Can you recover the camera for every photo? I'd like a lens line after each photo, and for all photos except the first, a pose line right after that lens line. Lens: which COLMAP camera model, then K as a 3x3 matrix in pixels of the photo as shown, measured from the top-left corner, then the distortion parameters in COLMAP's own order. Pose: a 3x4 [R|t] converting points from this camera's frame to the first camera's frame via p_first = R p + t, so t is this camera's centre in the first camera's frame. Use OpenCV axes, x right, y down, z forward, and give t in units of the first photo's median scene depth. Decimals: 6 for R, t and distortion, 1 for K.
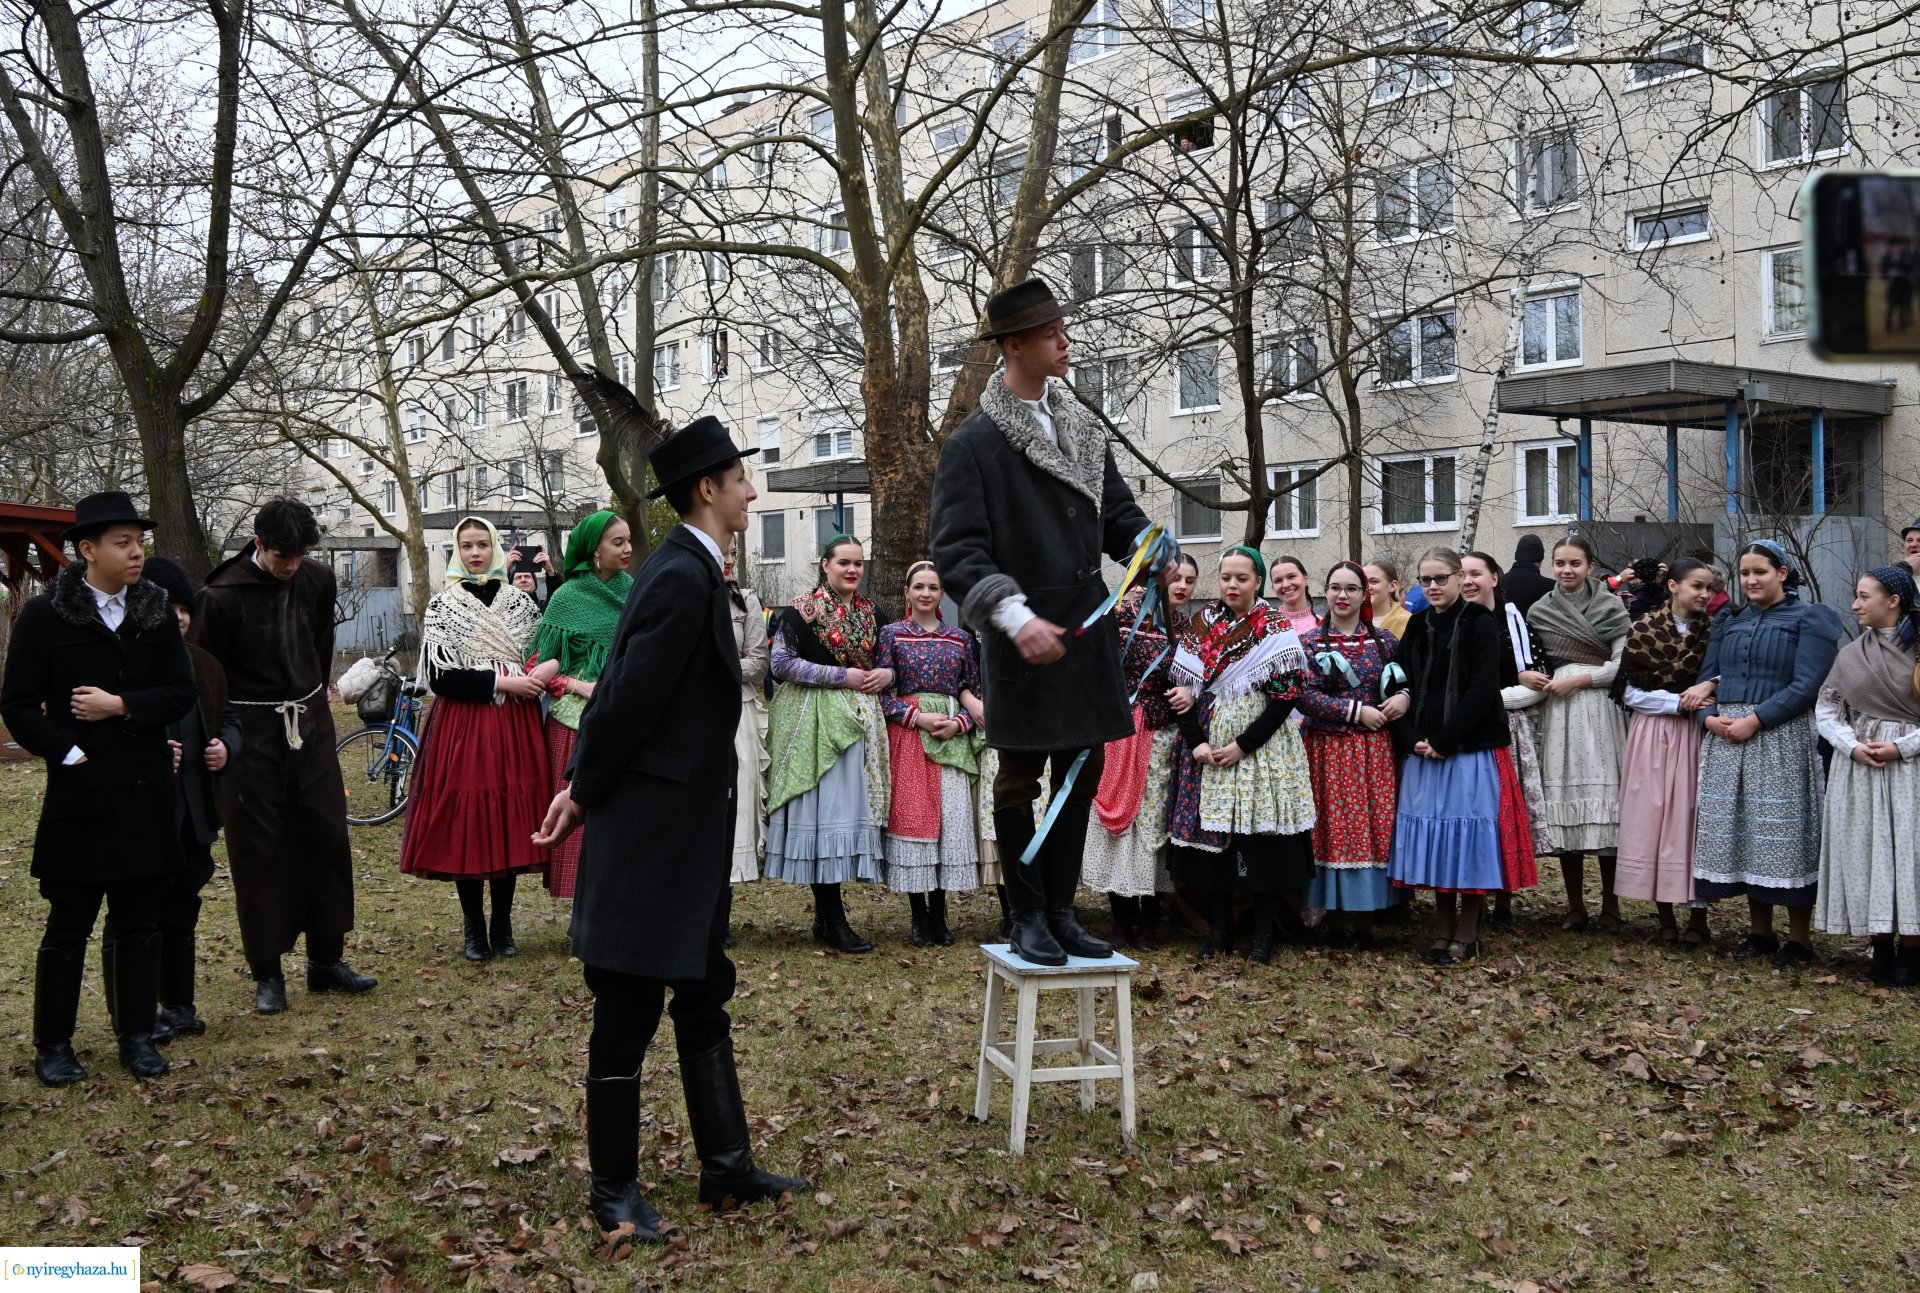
lens RADIAL K [[1659.0, 0, 944.5], [0, 1659.0, 645.9], [0, 0, 1]] dist [-0.011025, 0.005588]
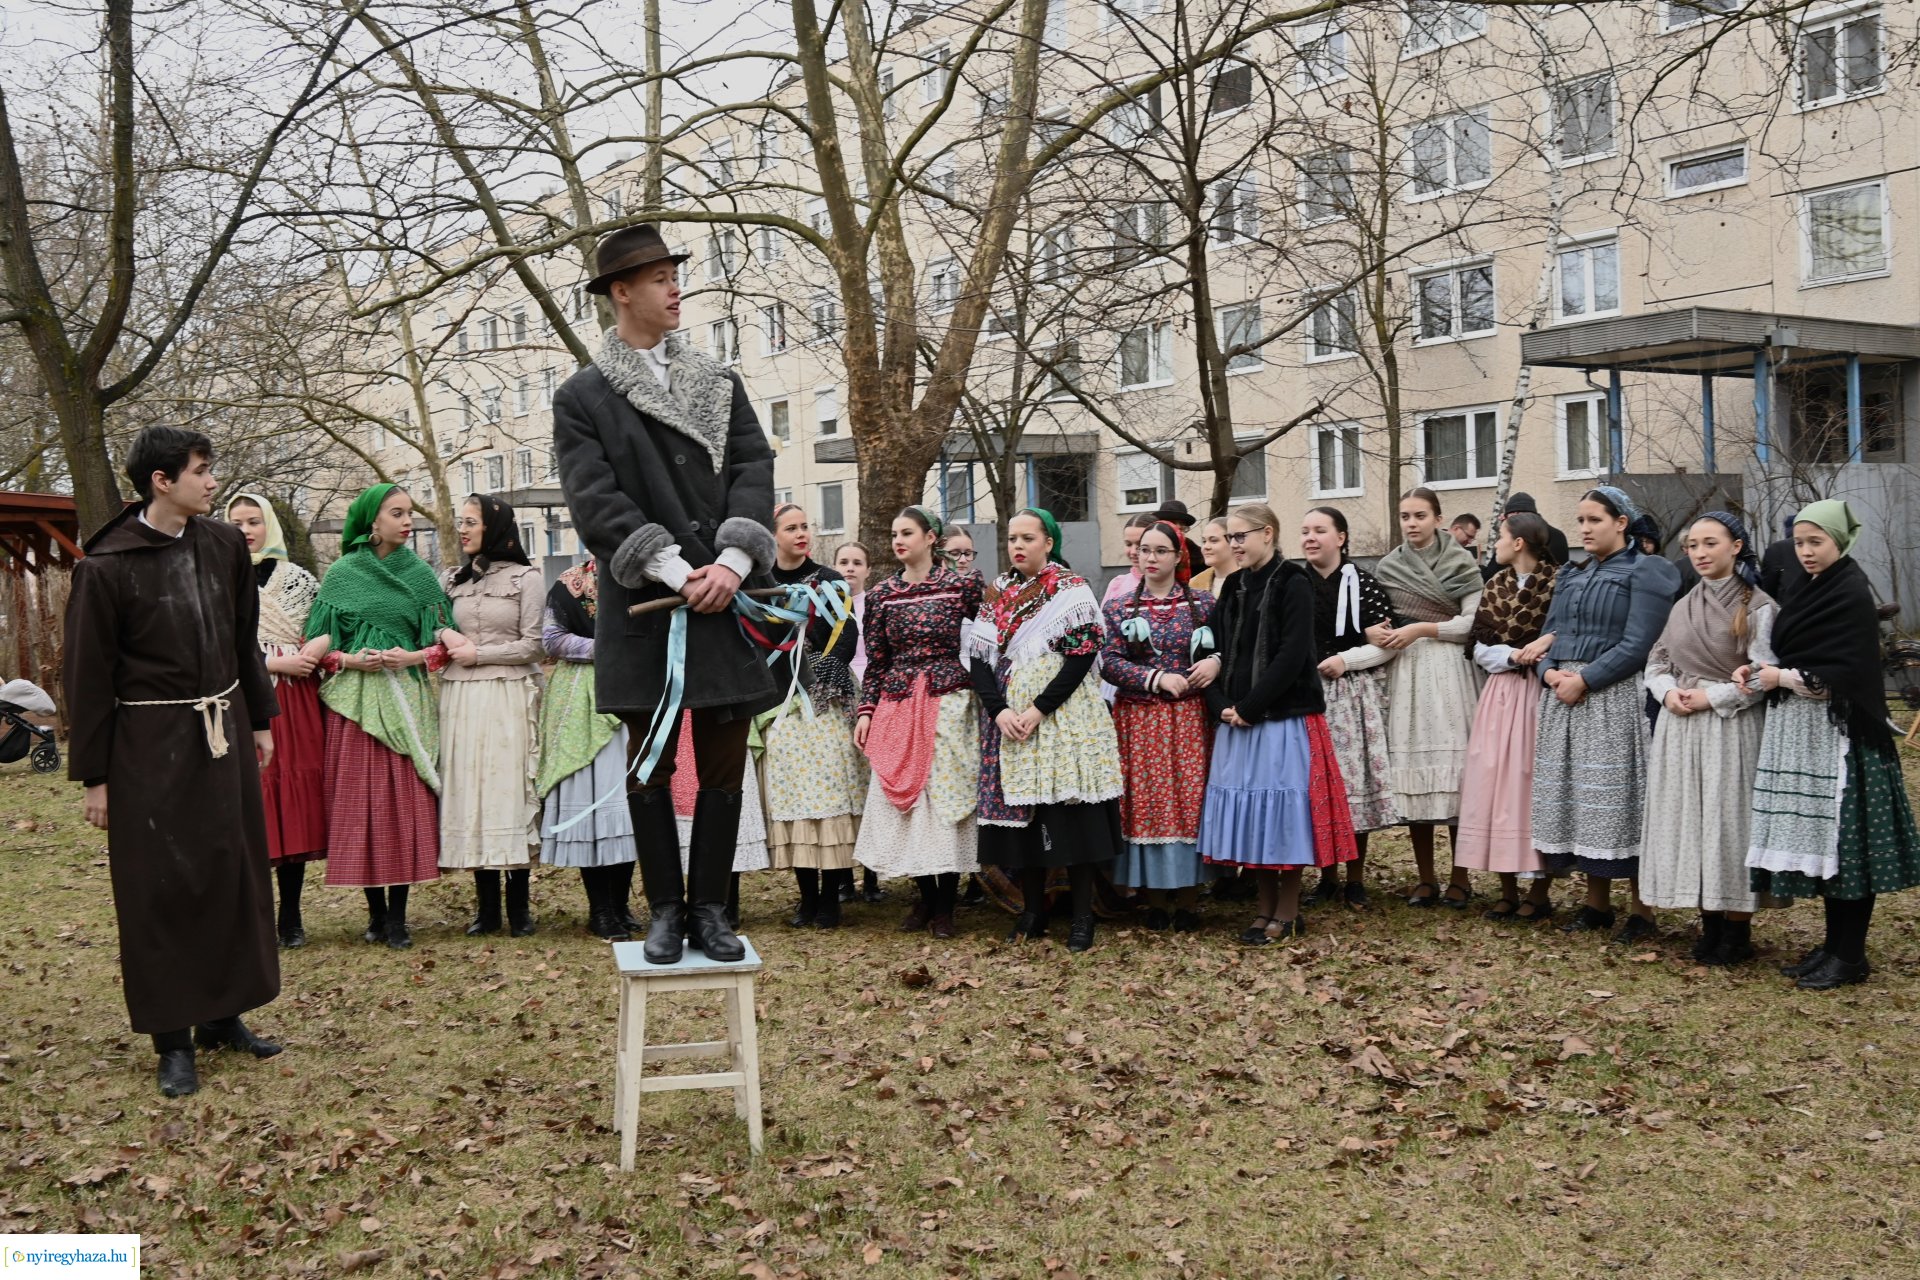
lens RADIAL K [[1607.7, 0, 1084.4], [0, 1607.7, 630.6], [0, 0, 1]] dist [-0.015017, 0.004156]
pose [[0.999282, -0.019748, -0.032345, 0.223545], [0.020136, 0.999728, 0.011726, 0.000657], [0.032105, -0.012369, 0.999408, 0.079400]]
